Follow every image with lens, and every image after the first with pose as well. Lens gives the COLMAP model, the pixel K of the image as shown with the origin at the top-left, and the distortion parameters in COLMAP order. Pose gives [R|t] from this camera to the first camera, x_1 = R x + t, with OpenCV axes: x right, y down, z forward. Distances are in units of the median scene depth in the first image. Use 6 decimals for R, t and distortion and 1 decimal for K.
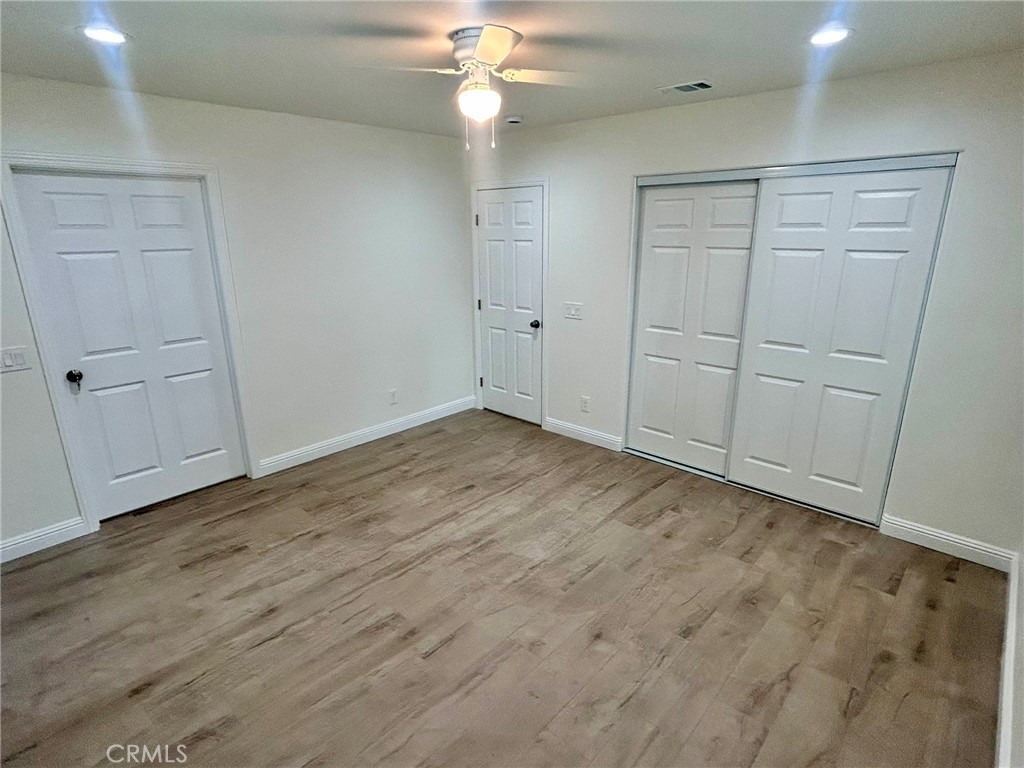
lens RADIAL K [[543.3, 0, 509.5], [0, 543.3, 385.1], [0, 0, 1]] dist [0.011098, -0.001520]
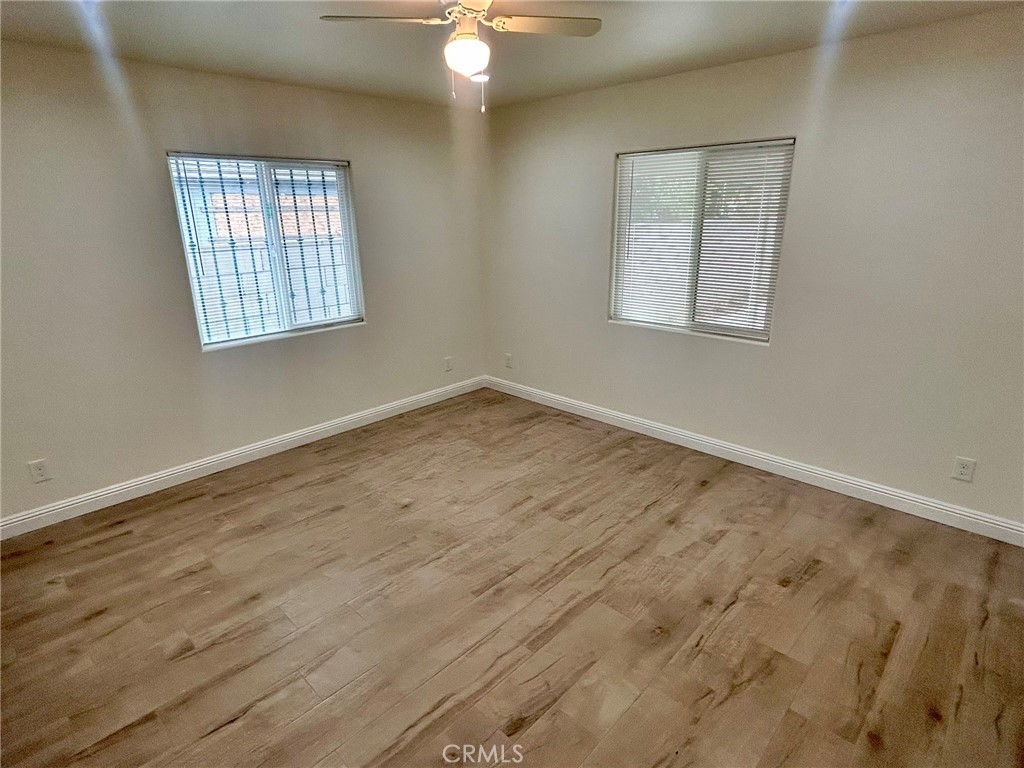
lens RADIAL K [[543.3, 0, 509.5], [0, 543.3, 385.1], [0, 0, 1]] dist [0.011098, -0.001520]
pose [[-0.999521, 0.016345, 0.026290, -0.104405], [0.028306, 0.826376, 0.562406, -0.416149], [-0.012533, 0.562881, -0.826443, 1.509090]]
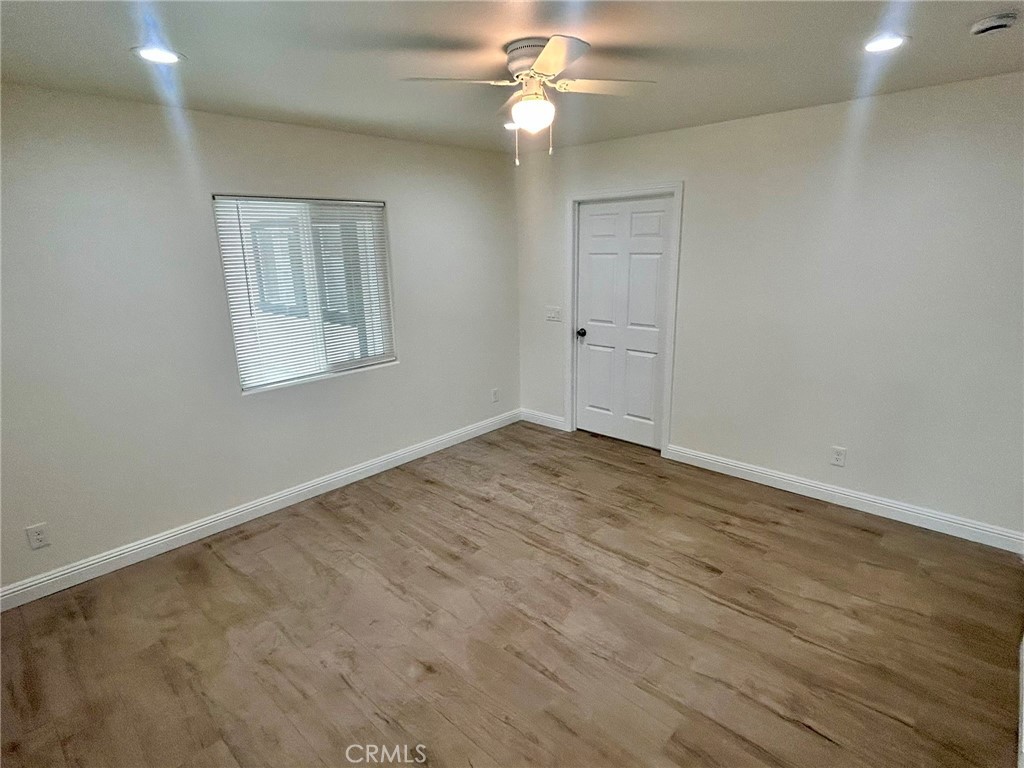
lens RADIAL K [[543.3, 0, 509.5], [0, 543.3, 385.1], [0, 0, 1]] dist [0.011098, -0.001520]
pose [[0.000153, 0.265521, -0.964105, 0.739253], [-0.261753, 0.930502, 0.256225, -0.219409], [0.965135, 0.252318, 0.069644, 0.733875]]
